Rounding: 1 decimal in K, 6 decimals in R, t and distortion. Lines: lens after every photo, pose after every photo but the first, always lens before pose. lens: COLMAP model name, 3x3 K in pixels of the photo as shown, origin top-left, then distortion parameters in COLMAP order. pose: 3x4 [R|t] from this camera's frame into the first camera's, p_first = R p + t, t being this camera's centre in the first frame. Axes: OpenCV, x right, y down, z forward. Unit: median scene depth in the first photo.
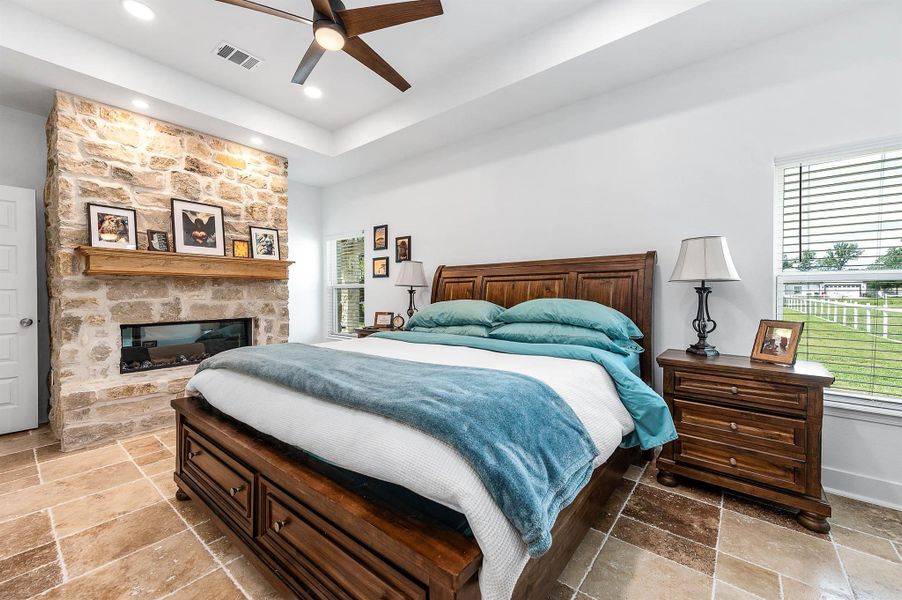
lens RADIAL K [[354.2, 0, 450.5], [0, 354.2, 294.4], [0, 0, 1]] dist [0.011869, -0.000137]
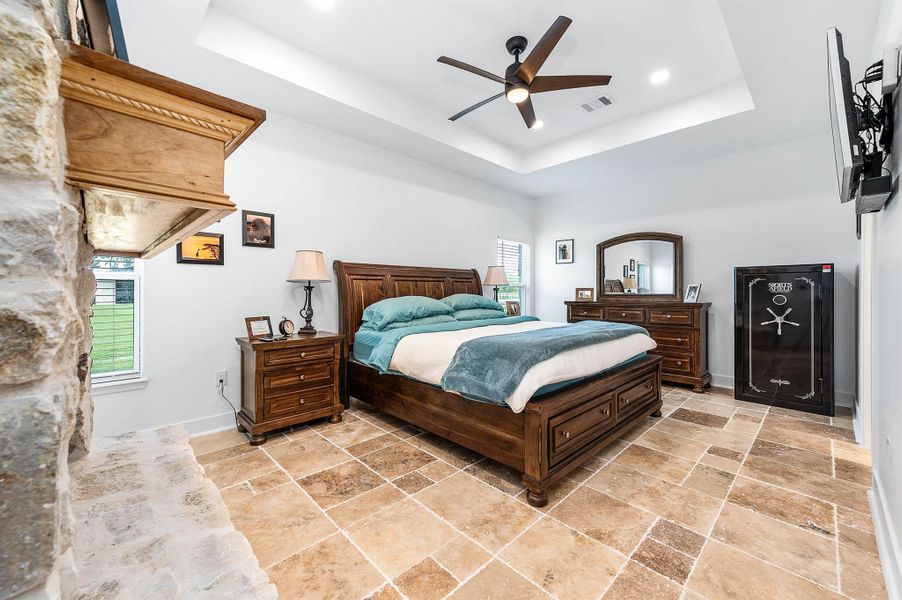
lens RADIAL K [[354.2, 0, 450.5], [0, 354.2, 294.4], [0, 0, 1]] dist [0.011869, -0.000137]
pose [[0.138592, -0.007177, 0.990324, -1.616662], [0.001319, 0.999974, 0.007063, 0.002369], [-0.990349, 0.000327, 0.138598, 1.043950]]
